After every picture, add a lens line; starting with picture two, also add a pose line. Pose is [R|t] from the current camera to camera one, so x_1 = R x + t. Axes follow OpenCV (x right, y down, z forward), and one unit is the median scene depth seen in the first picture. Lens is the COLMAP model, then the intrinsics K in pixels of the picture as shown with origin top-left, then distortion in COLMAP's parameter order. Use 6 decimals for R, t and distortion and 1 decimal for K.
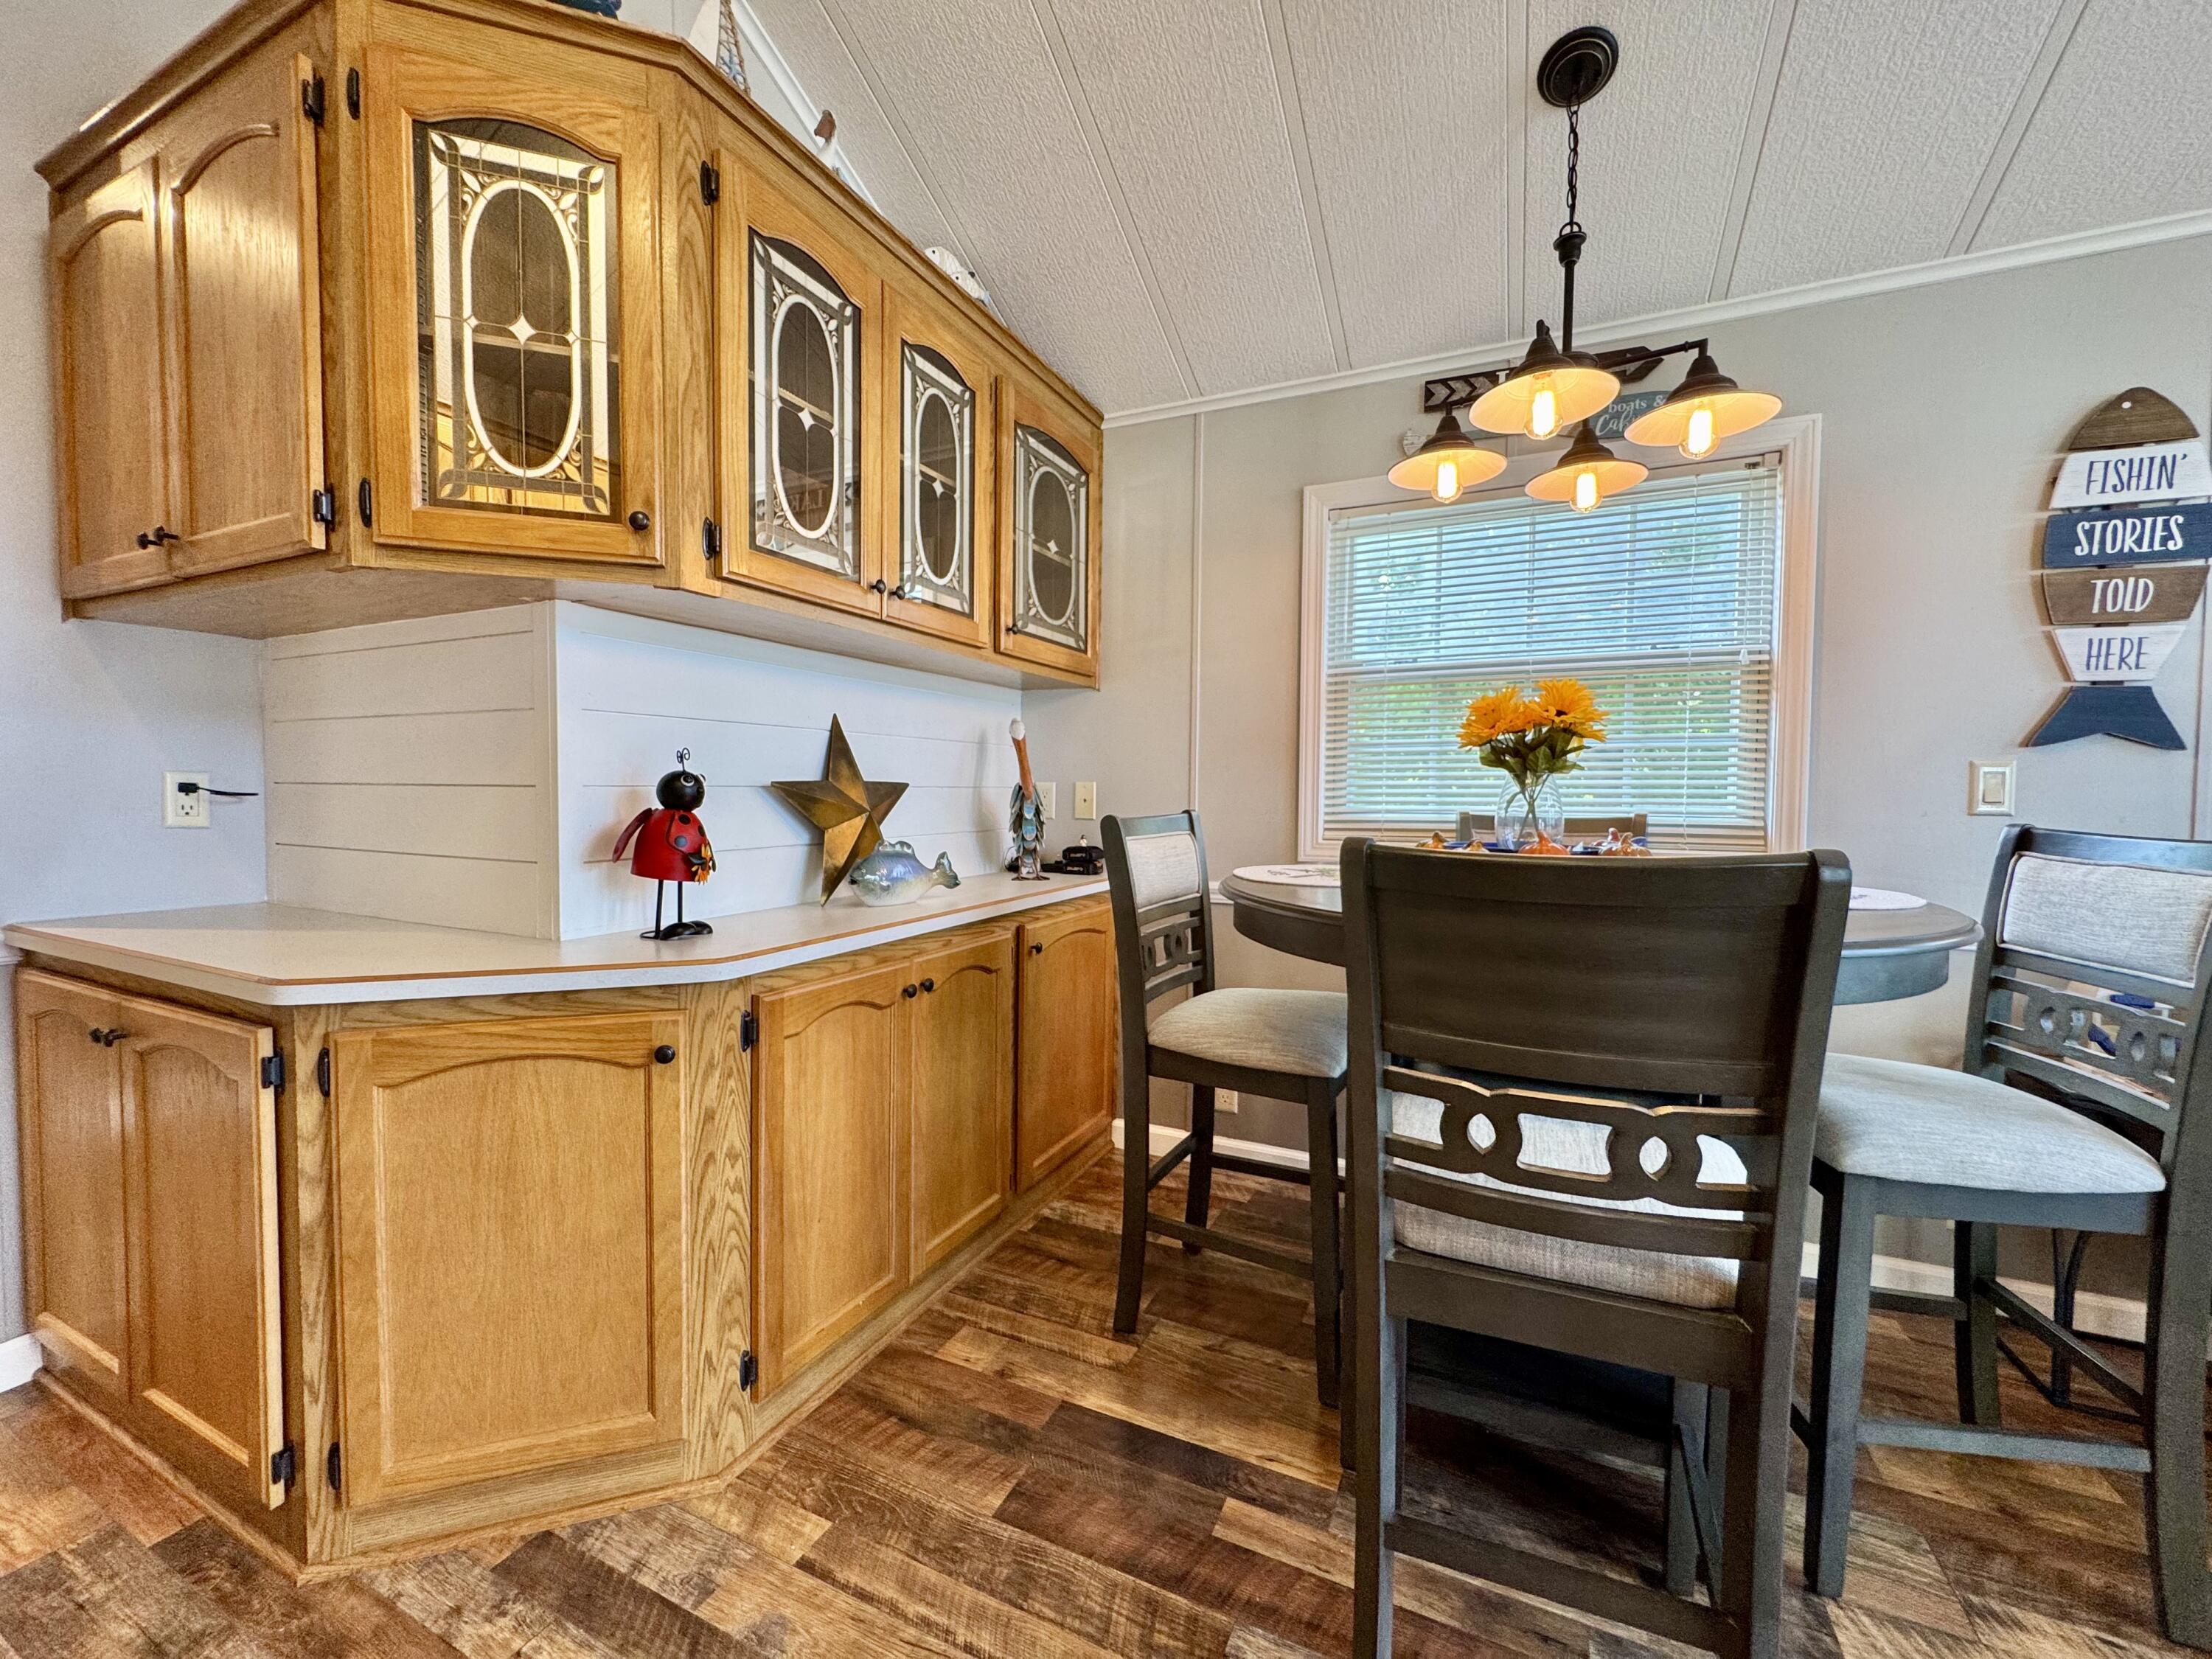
lens RADIAL K [[883.8, 0, 1104.3], [0, 883.8, 825.1], [0, 0, 1]] dist [-0.003403, 0.000450]
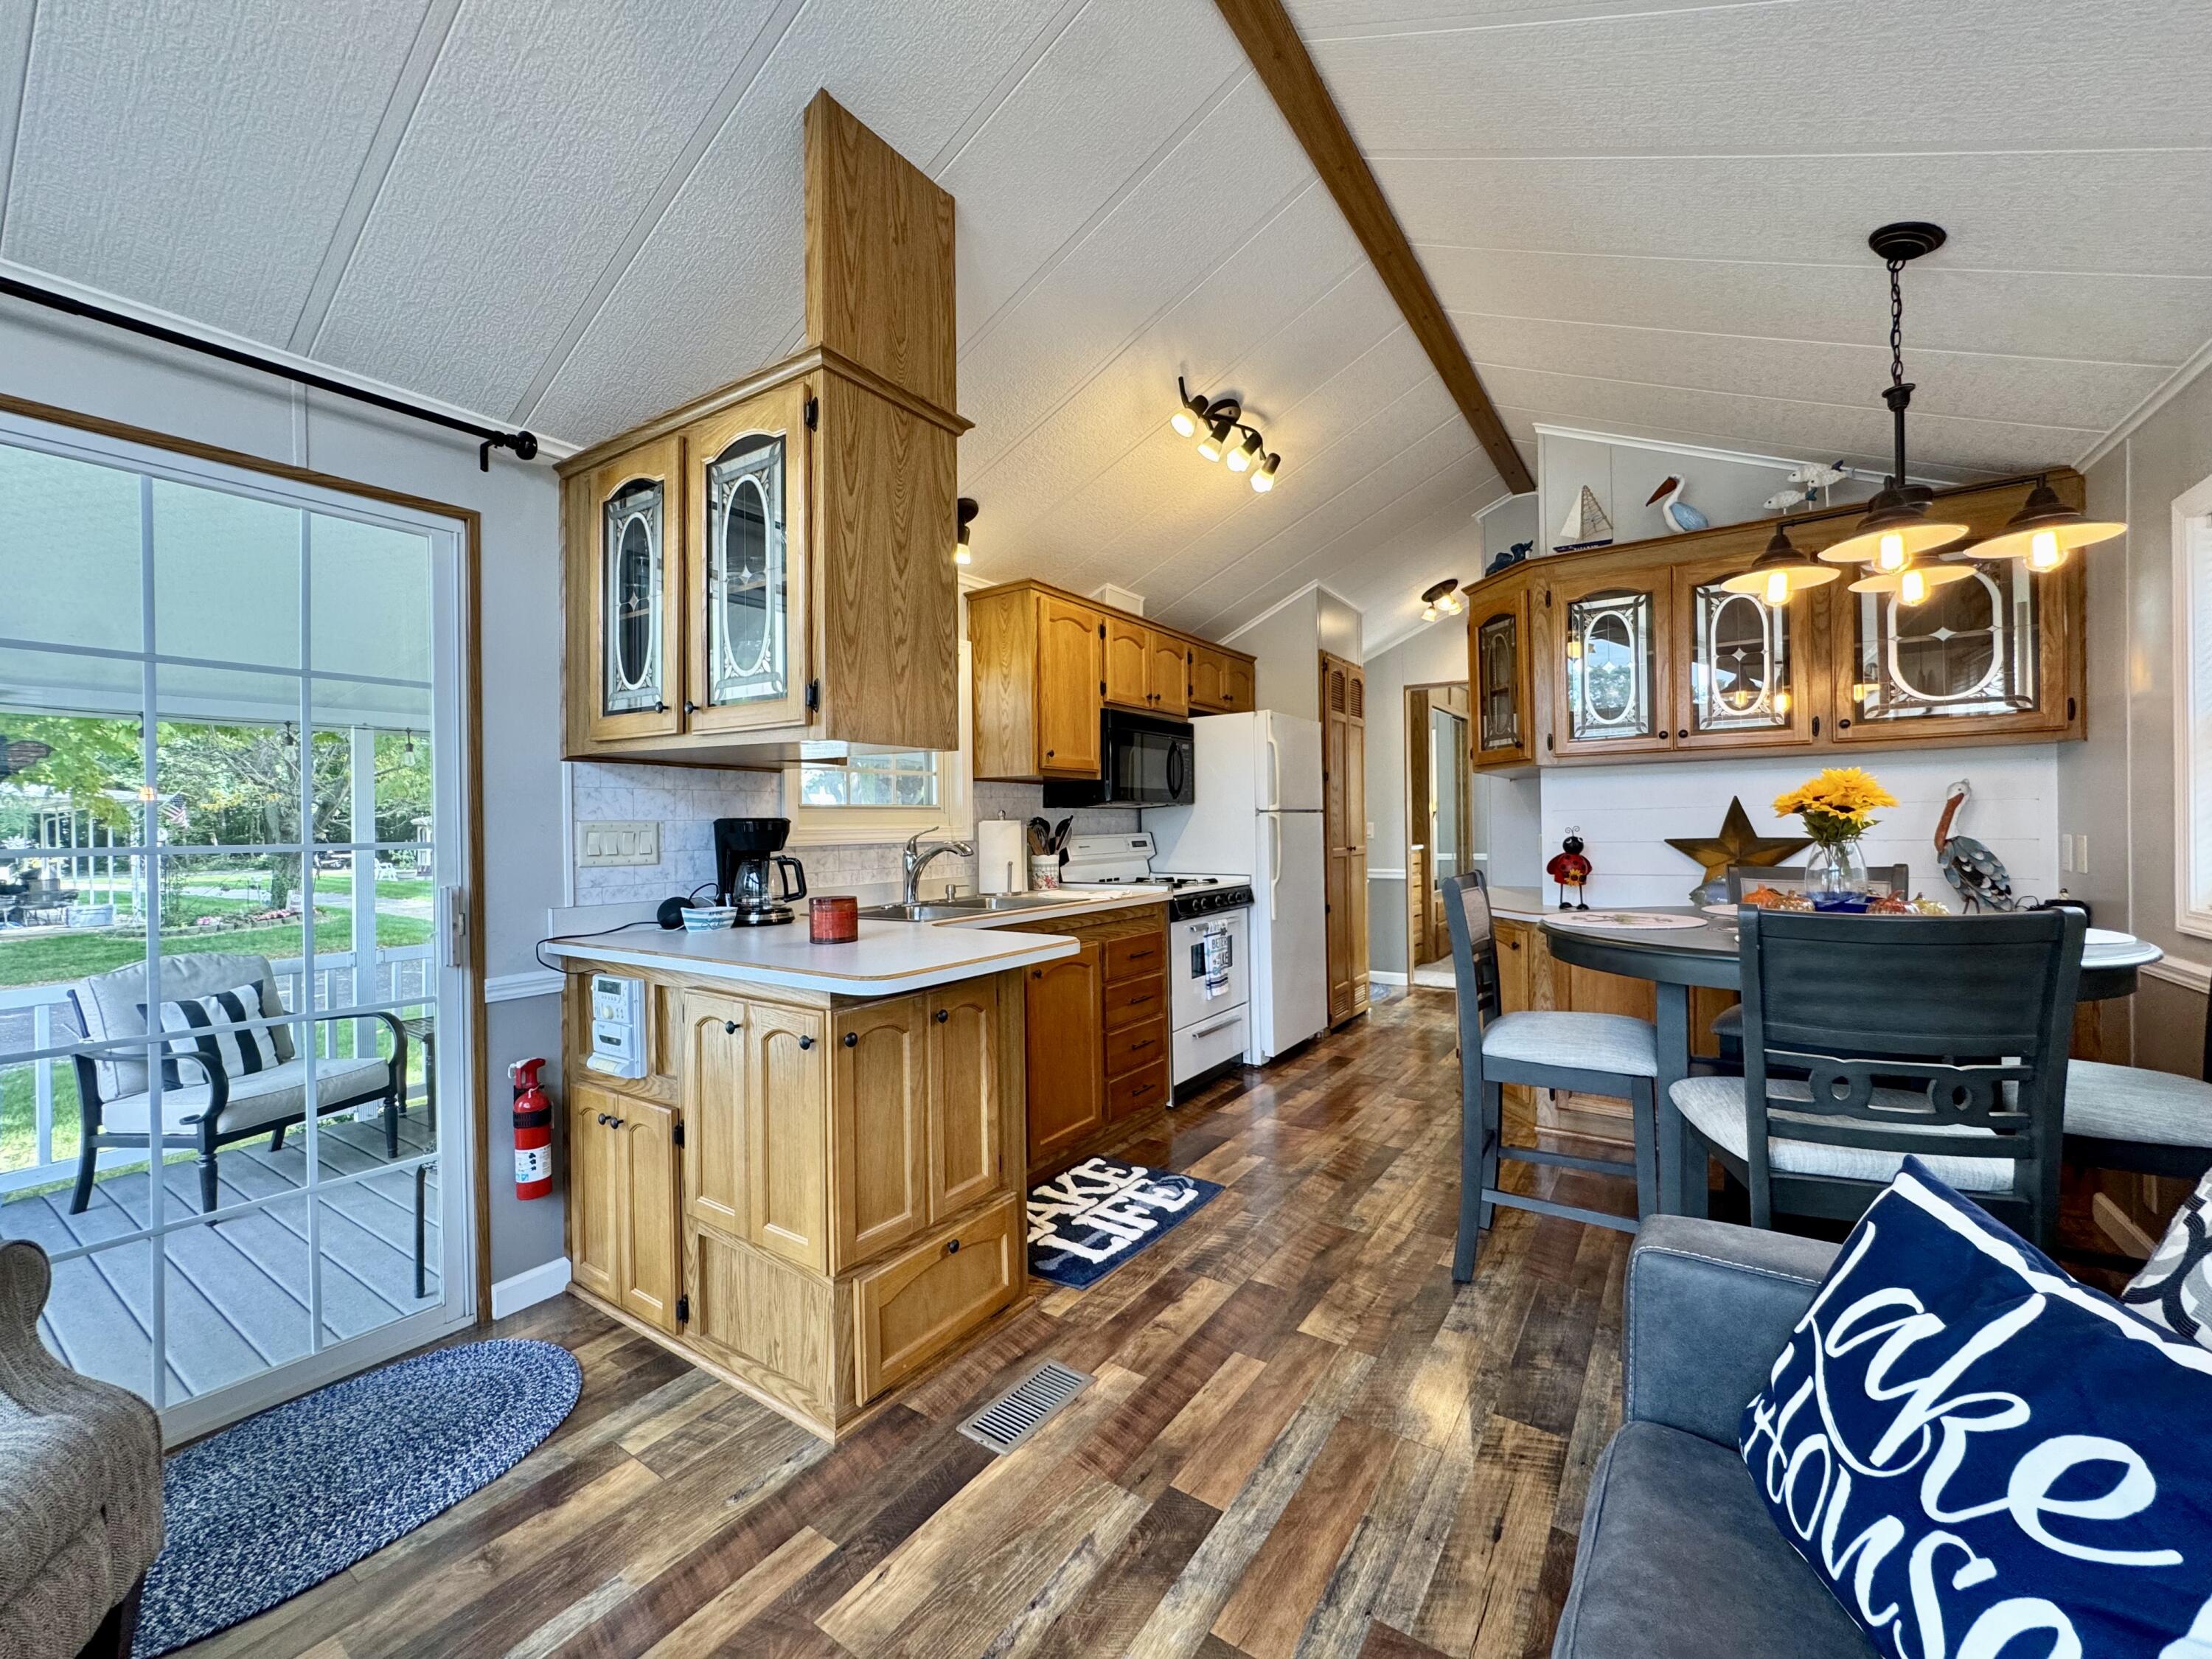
lens RADIAL K [[882.1, 0, 1104.0], [0, 882.1, 825.8], [0, 0, 1]] dist [-0.003851, 0.000328]
pose [[-0.154184, -0.004554, -0.988032, 1.767165], [-0.024112, 0.999709, -0.000845, -0.051668], [0.987748, 0.023693, -0.154249, 0.138684]]
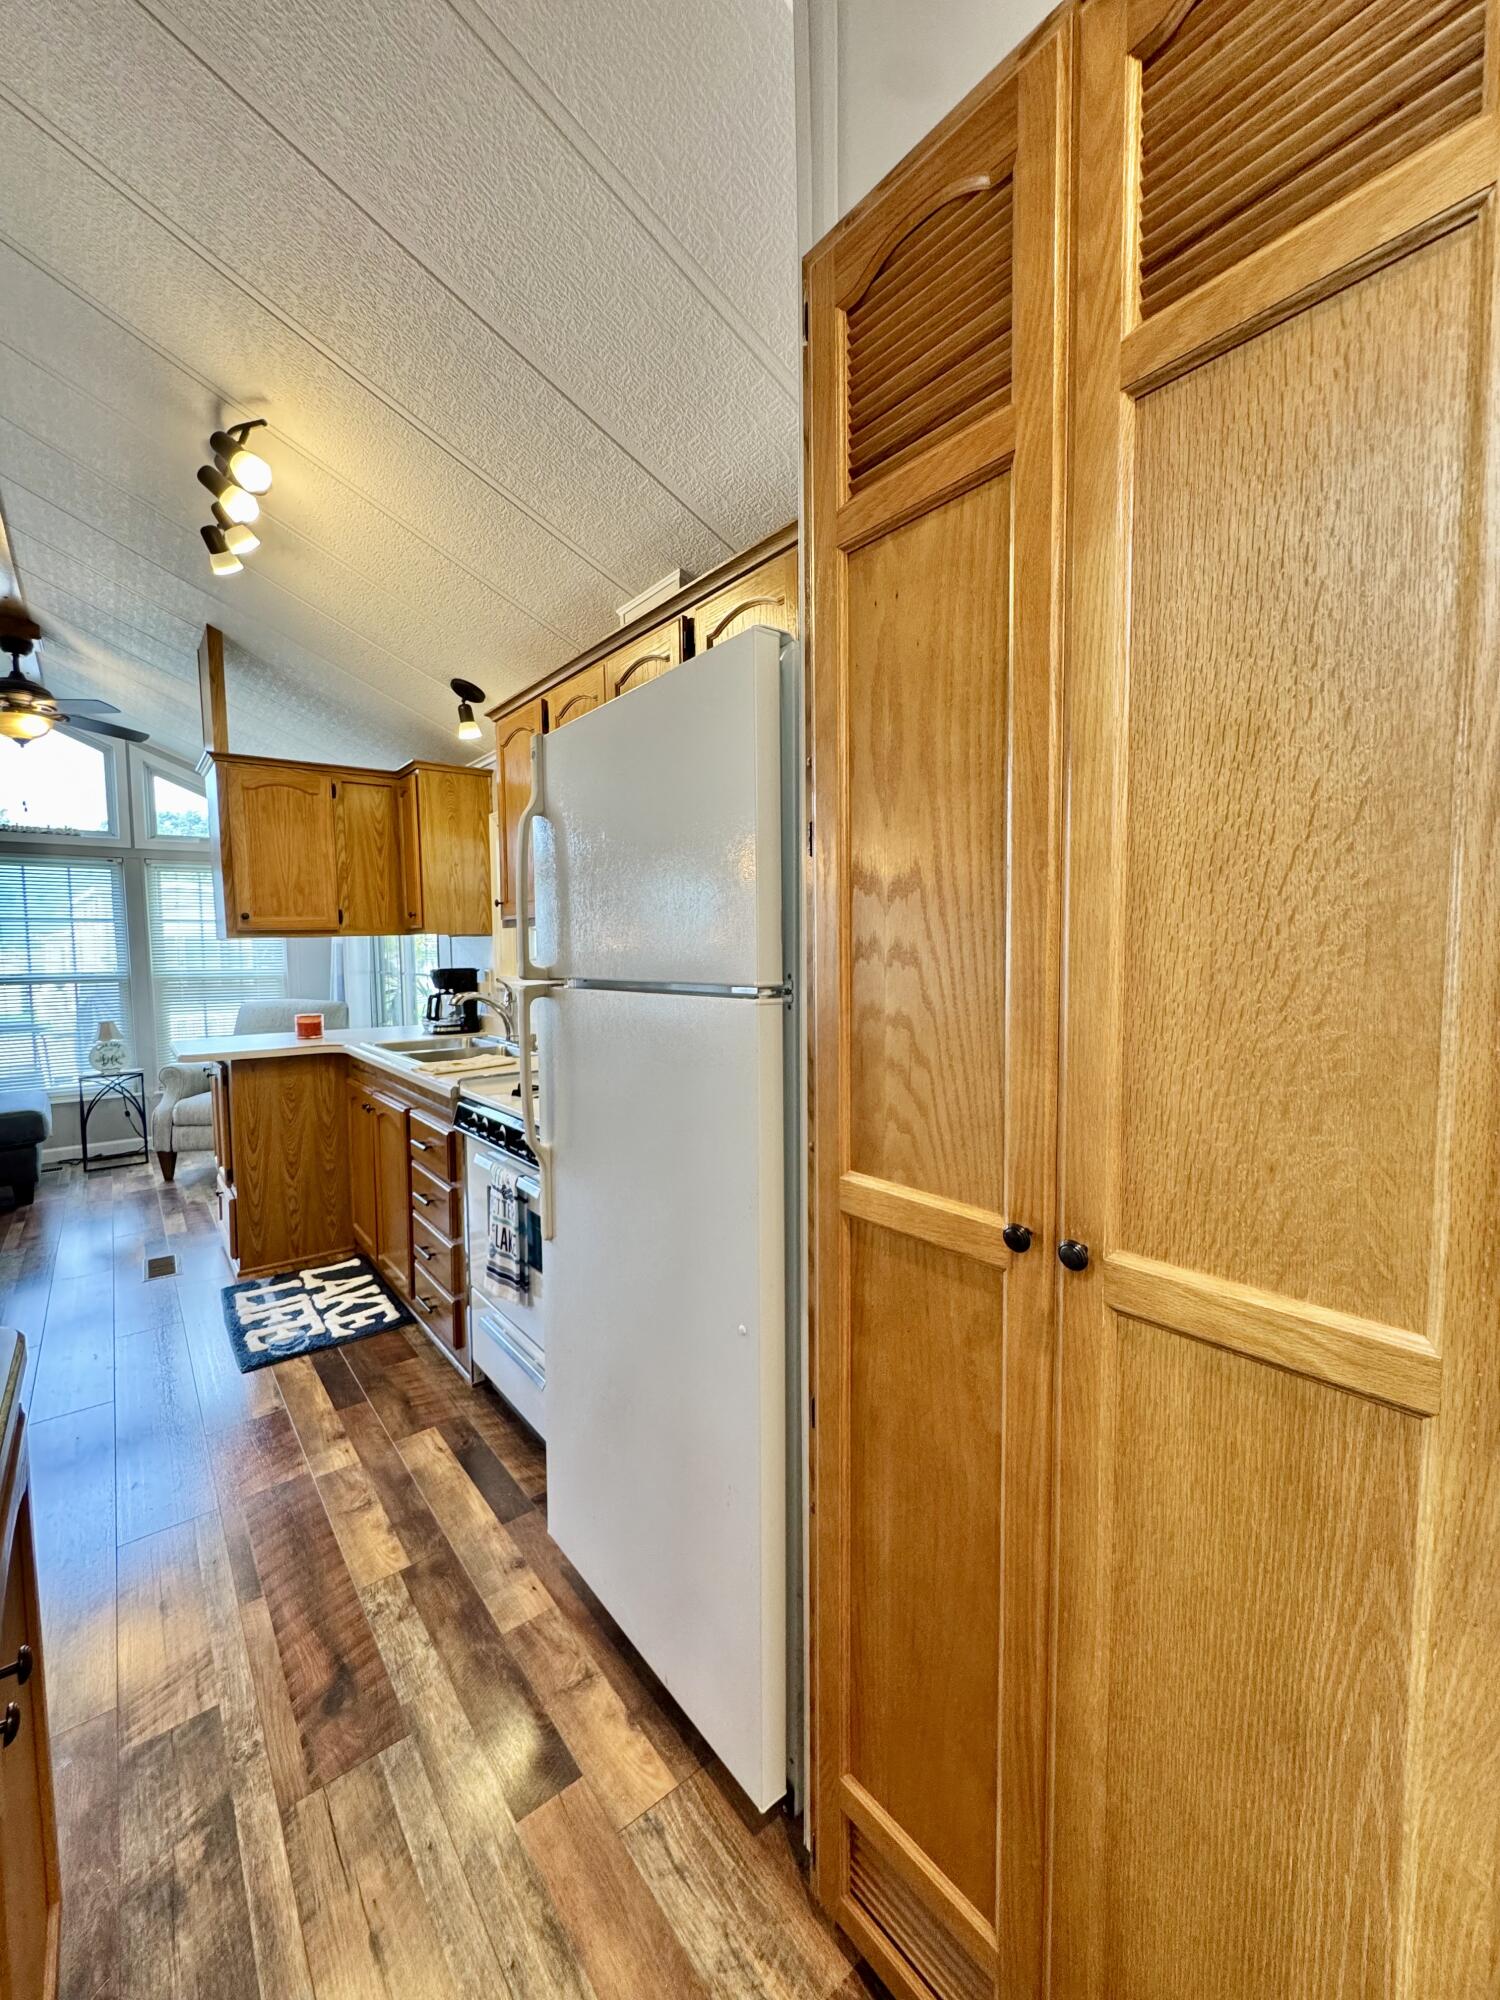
lens RADIAL K [[799.1, 0, 750.0], [0, 799.1, 1000.0], [0, 0, 1]] dist [-0.003403, 0.000450]
pose [[-0.900068, -0.028789, 0.434796, -1.389354], [0.017305, 0.994666, 0.101682, -0.176884], [-0.435405, 0.099045, -0.894770, 0.957374]]
